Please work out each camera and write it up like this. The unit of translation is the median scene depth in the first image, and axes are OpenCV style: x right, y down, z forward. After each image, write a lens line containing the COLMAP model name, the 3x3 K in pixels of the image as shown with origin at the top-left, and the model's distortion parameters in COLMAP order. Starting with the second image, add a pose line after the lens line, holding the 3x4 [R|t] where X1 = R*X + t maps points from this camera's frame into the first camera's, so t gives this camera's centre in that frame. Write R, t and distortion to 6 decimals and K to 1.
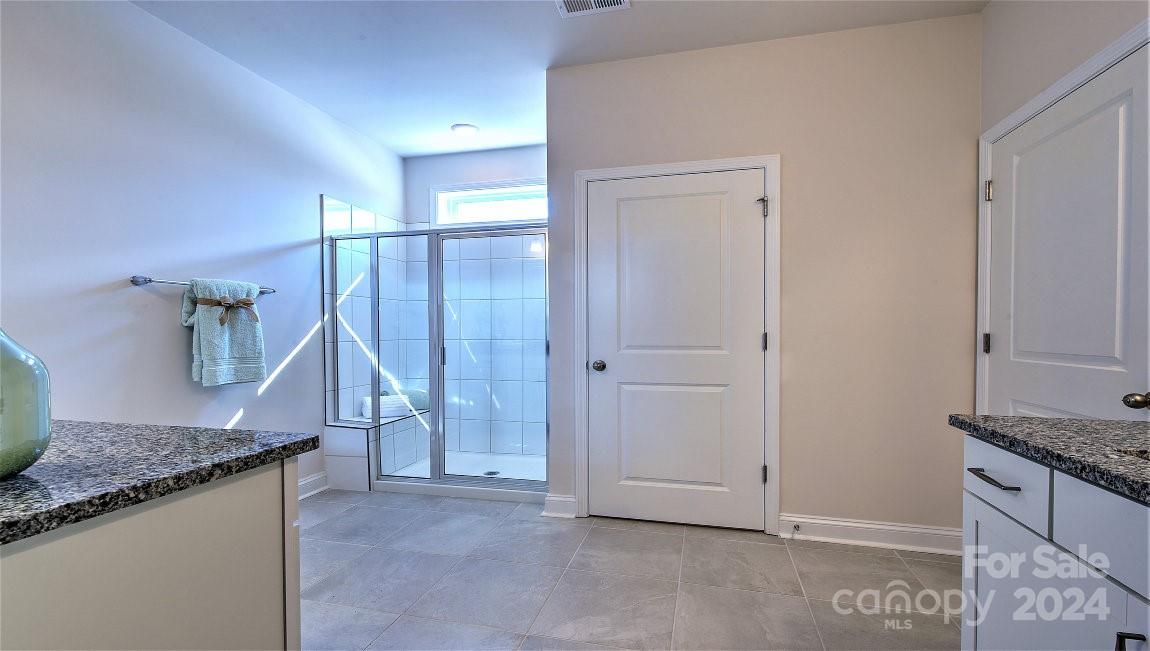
lens RADIAL K [[497.6, 0, 585.5], [0, 497.6, 335.3], [0, 0, 1]] dist [0.001451, -0.000355]
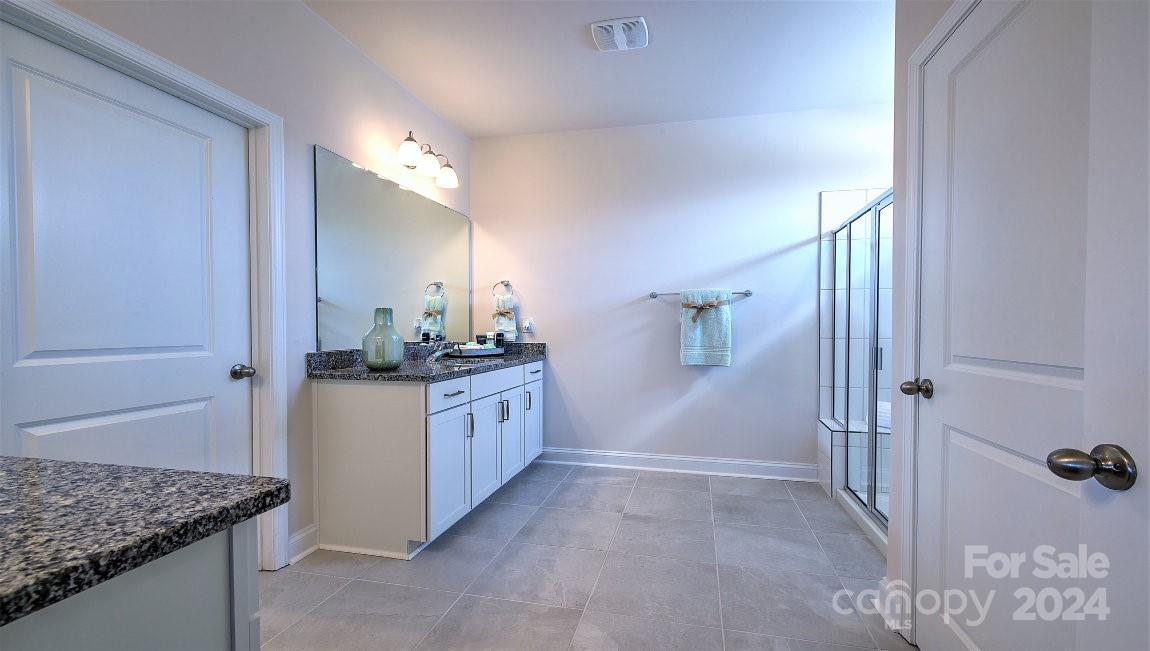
lens RADIAL K [[497.6, 0, 585.5], [0, 497.6, 335.3], [0, 0, 1]] dist [0.001451, -0.000355]
pose [[0.012369, 0.018791, -0.999747, 0.642142], [-0.011221, 0.999763, 0.018652, -0.006029], [0.999861, 0.010987, 0.012577, 0.673211]]
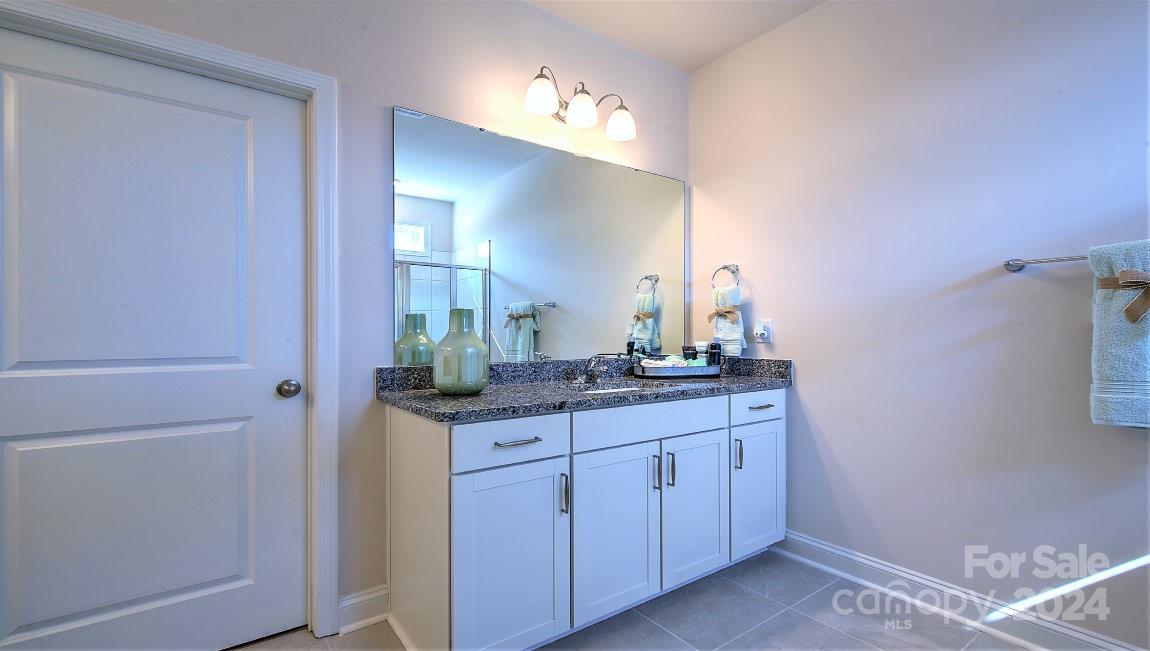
lens RADIAL K [[511.7, 0, 576.8], [0, 511.7, 333.4], [0, 0, 1]] dist [-0.000920, -0.000564]
pose [[-0.638640, 0.003254, -0.769499, 0.117319], [-0.004549, 0.999958, 0.008005, -0.008345], [0.769492, 0.008613, -0.638598, 0.873700]]
